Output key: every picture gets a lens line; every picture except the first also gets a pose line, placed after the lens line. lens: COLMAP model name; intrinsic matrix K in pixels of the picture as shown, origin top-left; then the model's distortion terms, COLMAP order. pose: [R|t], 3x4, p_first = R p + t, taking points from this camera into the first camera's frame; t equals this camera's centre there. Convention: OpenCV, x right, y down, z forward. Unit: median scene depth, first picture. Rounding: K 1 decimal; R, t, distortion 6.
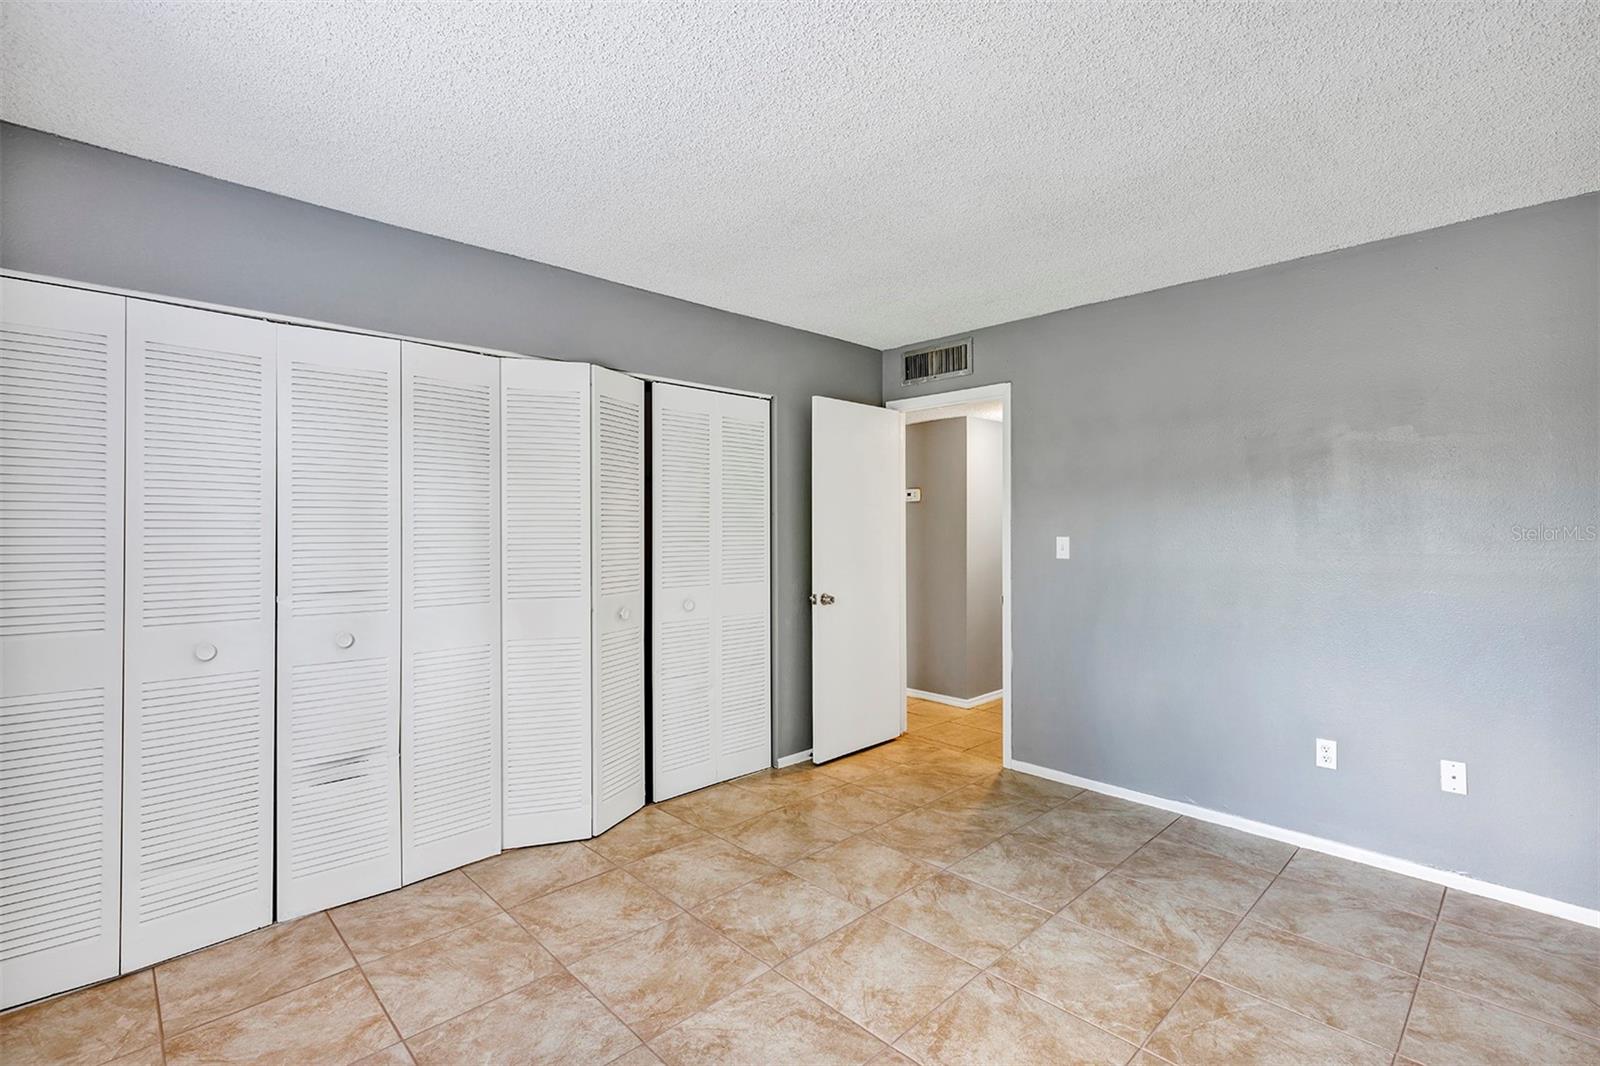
lens RADIAL K [[728.7, 0, 810.1], [0, 728.7, 543.1], [0, 0, 1]] dist [0.008049, 0.000604]
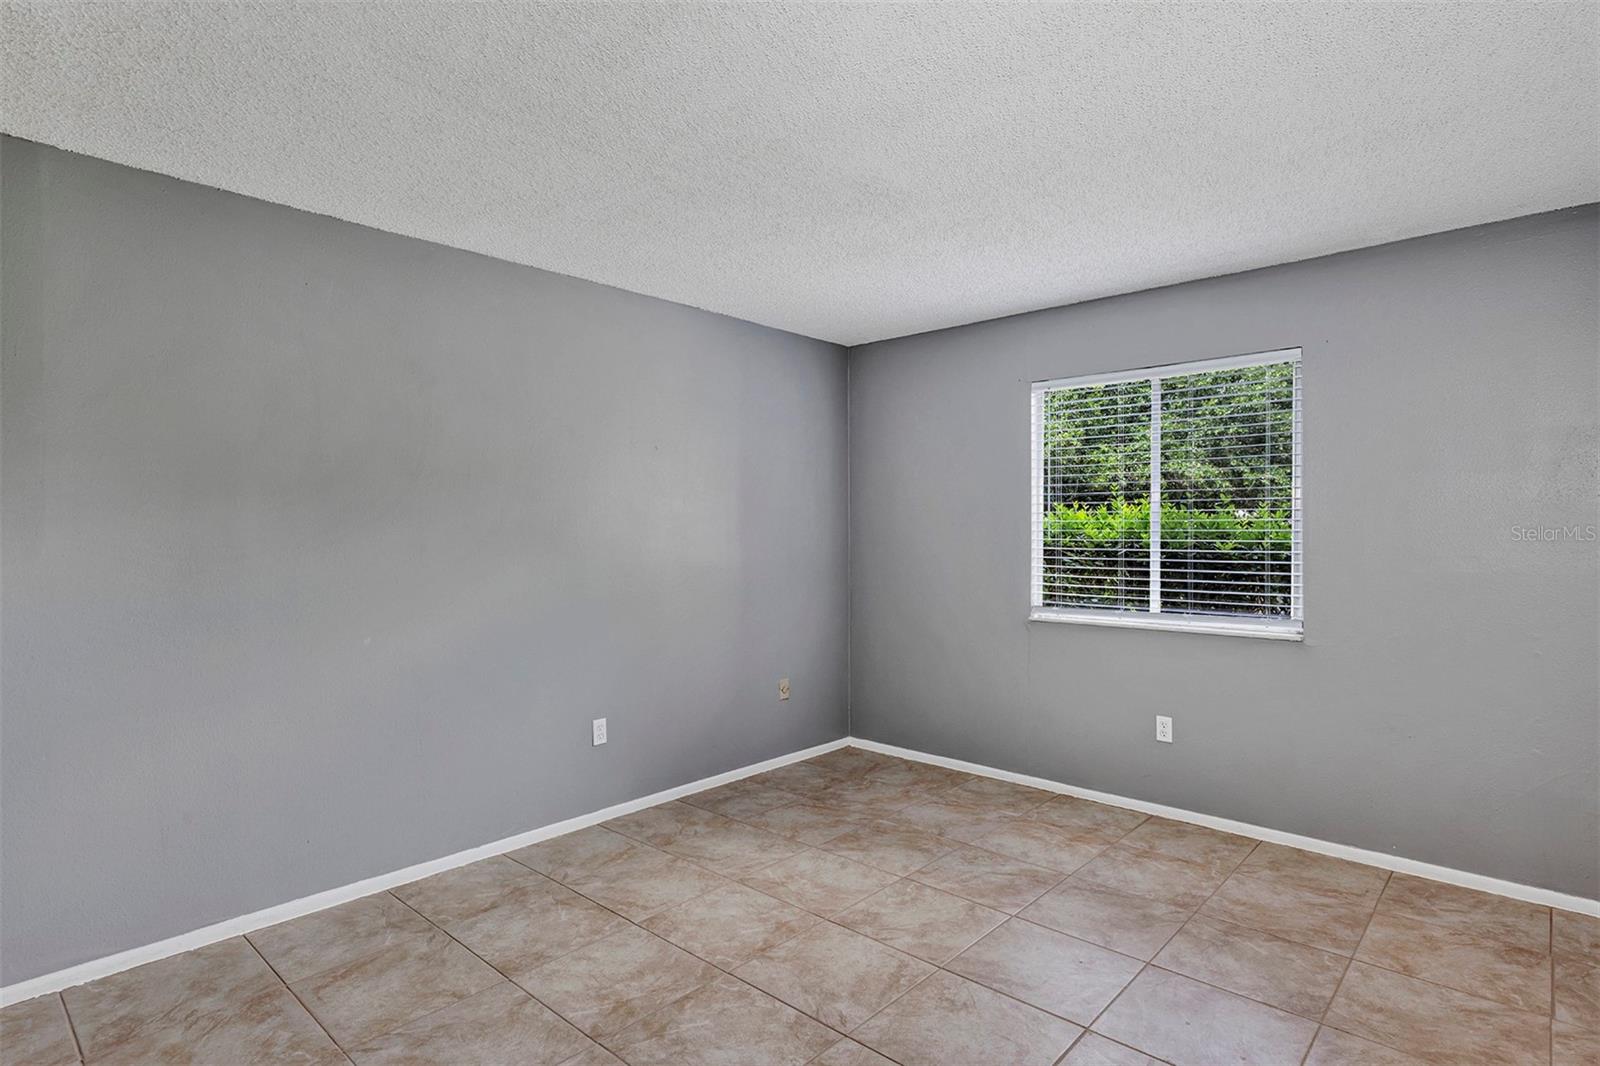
lens RADIAL K [[832.1, 0, 796.9], [0, 832.1, 529.3], [0, 0, 1]] dist [0.001698, 0.002375]
pose [[-0.998934, 0.003466, -0.046033, 0.277817], [0.002471, 0.999762, 0.021662, -0.030314], [0.046097, 0.021525, -0.998705, 1.609120]]
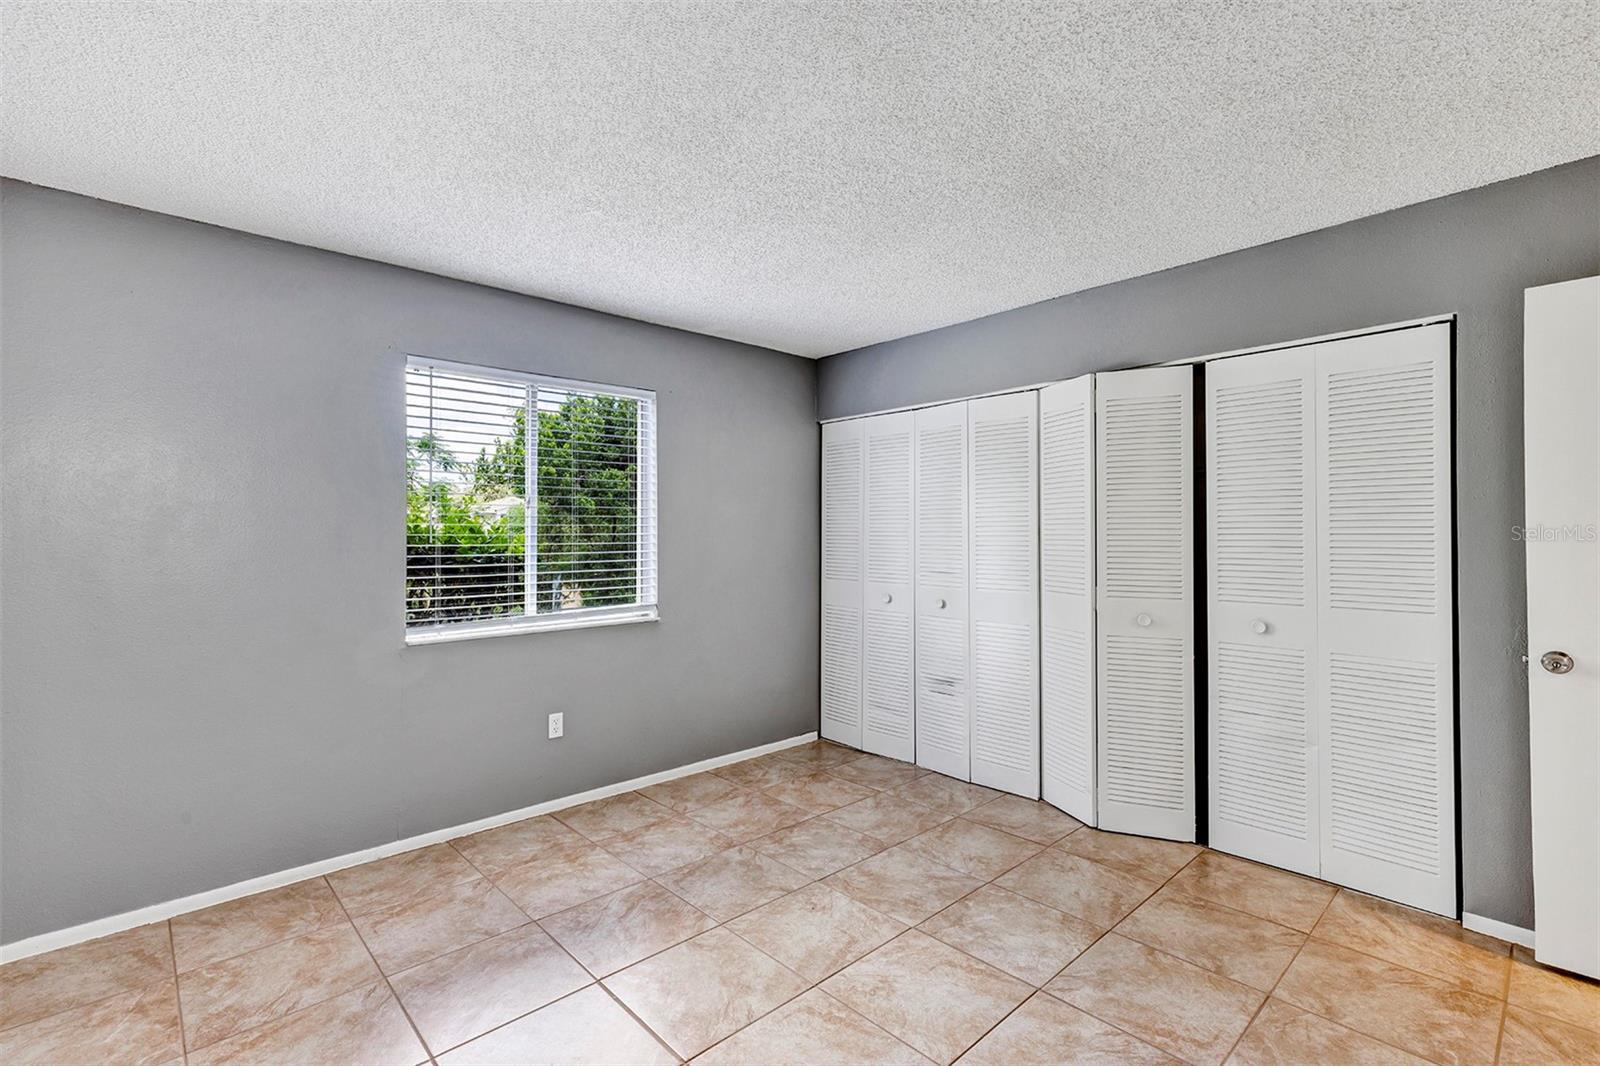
lens RADIAL K [[728.7, 0, 795.1], [0, 728.7, 525.9], [0, 0, 1]] dist [0.008049, 0.000604]
pose [[-0.027824, -0.009156, -0.999571, 0.869550], [-0.019229, 0.999778, -0.008623, -0.008884], [0.999428, 0.018981, -0.027994, 0.689718]]
